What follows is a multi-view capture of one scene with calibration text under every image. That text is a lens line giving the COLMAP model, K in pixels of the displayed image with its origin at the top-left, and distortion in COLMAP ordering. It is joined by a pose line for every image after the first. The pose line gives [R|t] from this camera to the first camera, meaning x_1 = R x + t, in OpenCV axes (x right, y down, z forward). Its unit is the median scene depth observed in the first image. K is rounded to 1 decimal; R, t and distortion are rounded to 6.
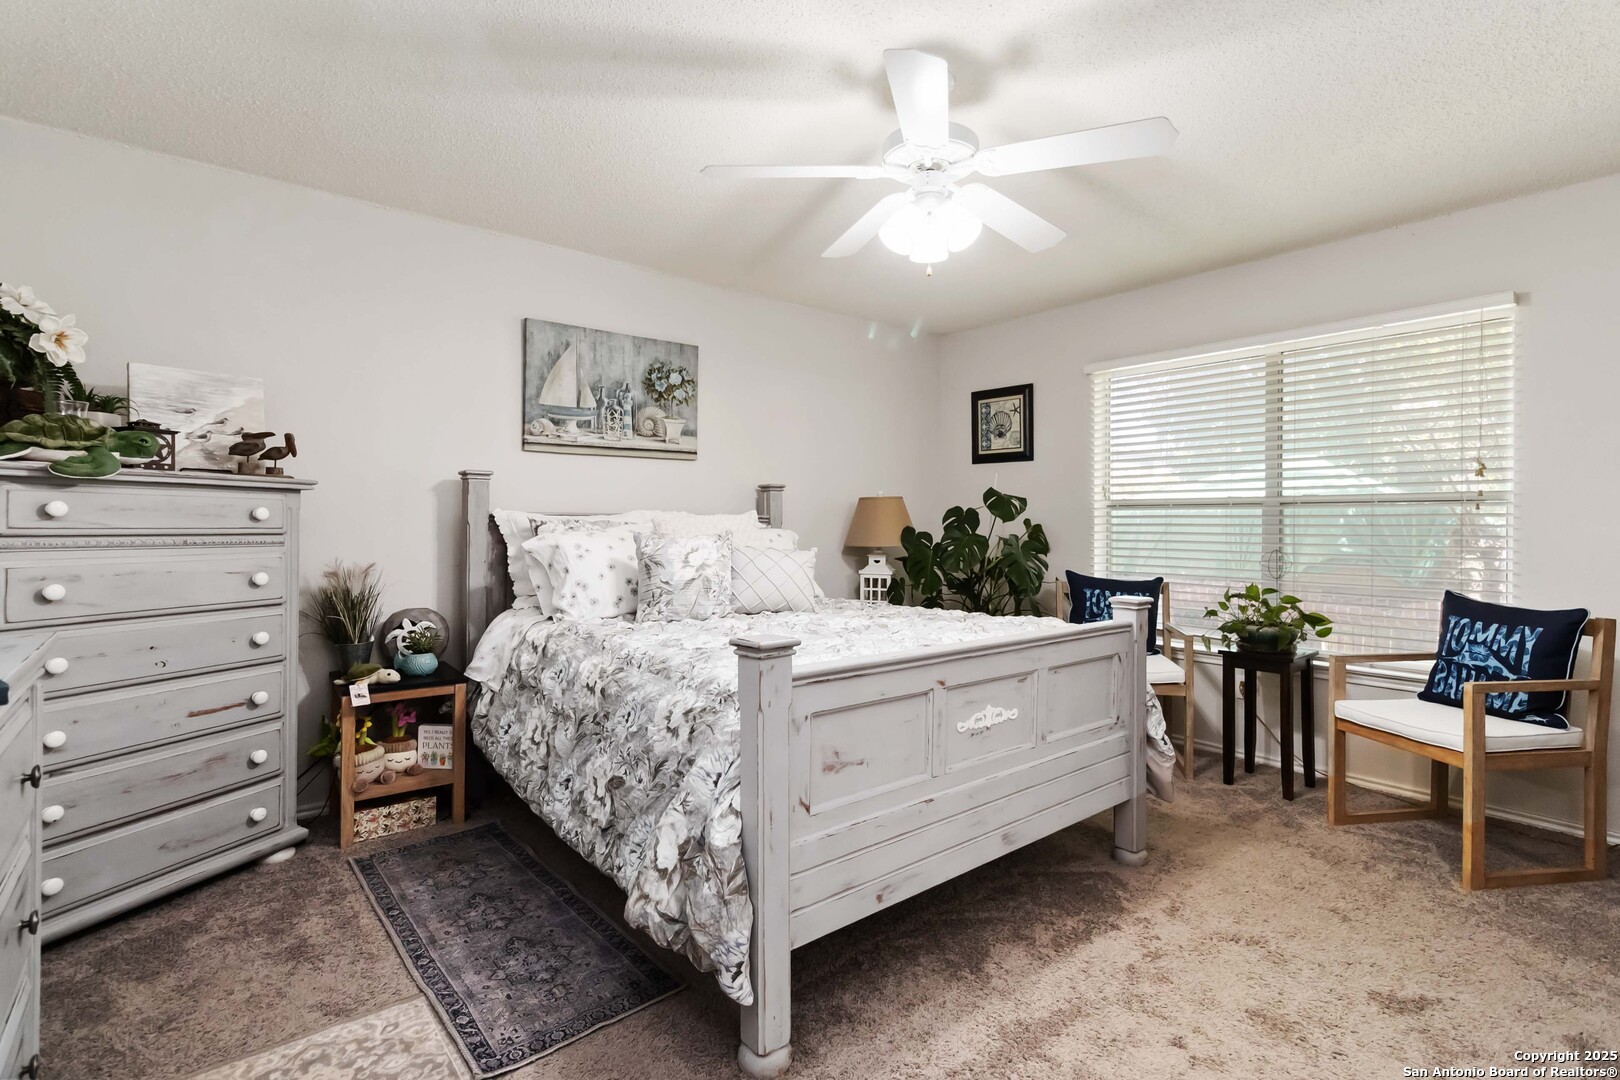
lens RADIAL K [[761.9, 0, 816.8], [0, 761.9, 518.4], [0, 0, 1]] dist [0.001900, 0.000027]
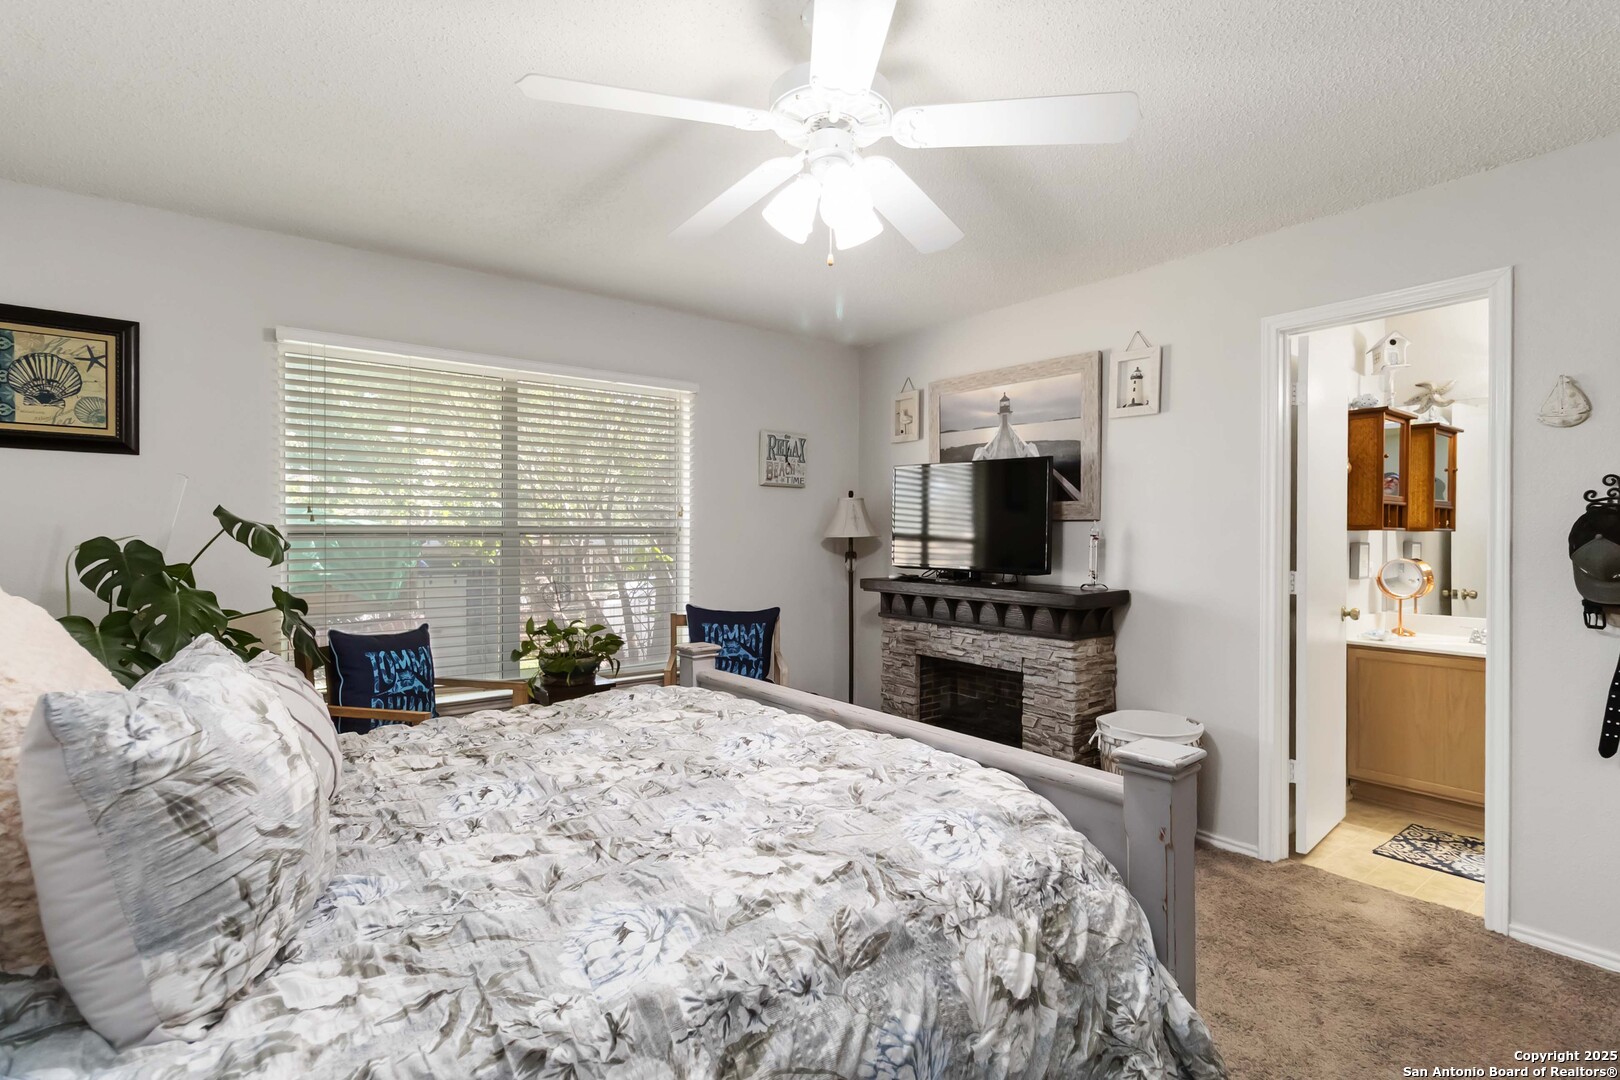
lens RADIAL K [[761.9, 0, 816.8], [0, 761.9, 518.4], [0, 0, 1]] dist [0.001900, 0.000027]
pose [[0.027800, 0.017211, 0.999465, -0.361641], [-0.004870, 0.999842, -0.017082, -0.023946], [-0.999602, -0.004393, 0.027880, 0.575417]]
